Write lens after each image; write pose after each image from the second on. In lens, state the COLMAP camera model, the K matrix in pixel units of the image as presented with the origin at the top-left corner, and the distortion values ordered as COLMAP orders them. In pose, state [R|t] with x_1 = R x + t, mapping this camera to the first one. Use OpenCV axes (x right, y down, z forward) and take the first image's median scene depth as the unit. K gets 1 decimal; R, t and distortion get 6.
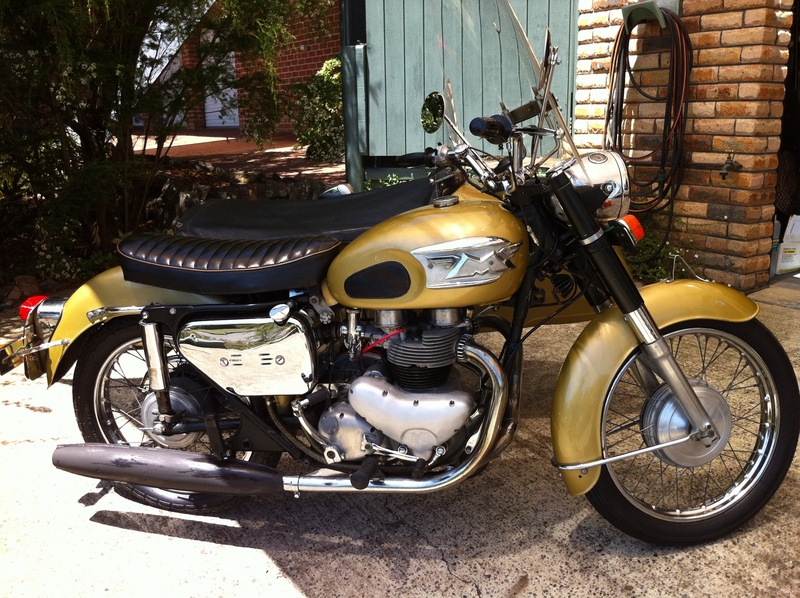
lens RADIAL K [[769.2, 0, 406.6], [0, 769.2, 300.1], [0, 0, 1]] dist [-0.018685, 0.000000]
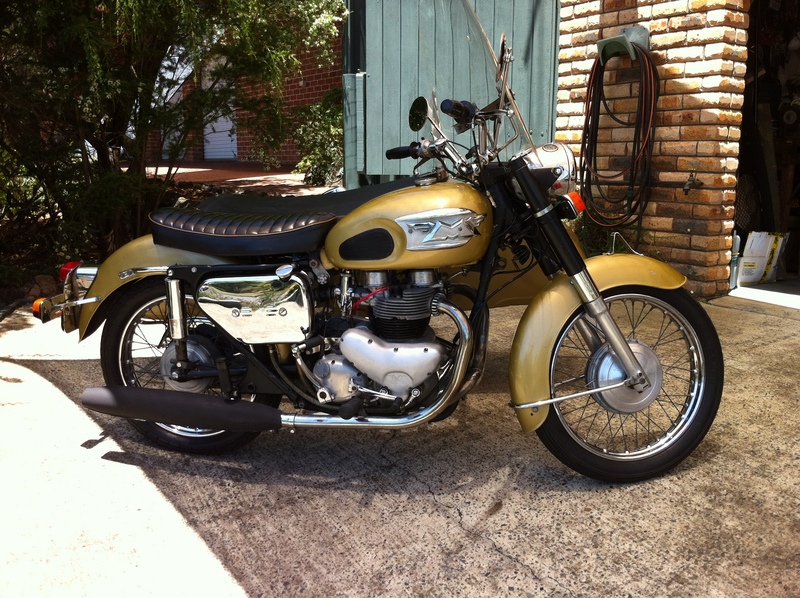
lens RADIAL K [[769.2, 0, 393.2], [0, 769.2, 298.0], [0, 0, 1]] dist [-0.018685, 0.000000]
pose [[0.999545, 0.028020, -0.011202, 0.018153], [-0.028565, 0.998247, -0.051839, 0.109152], [0.009730, 0.052135, 0.998593, -0.181464]]
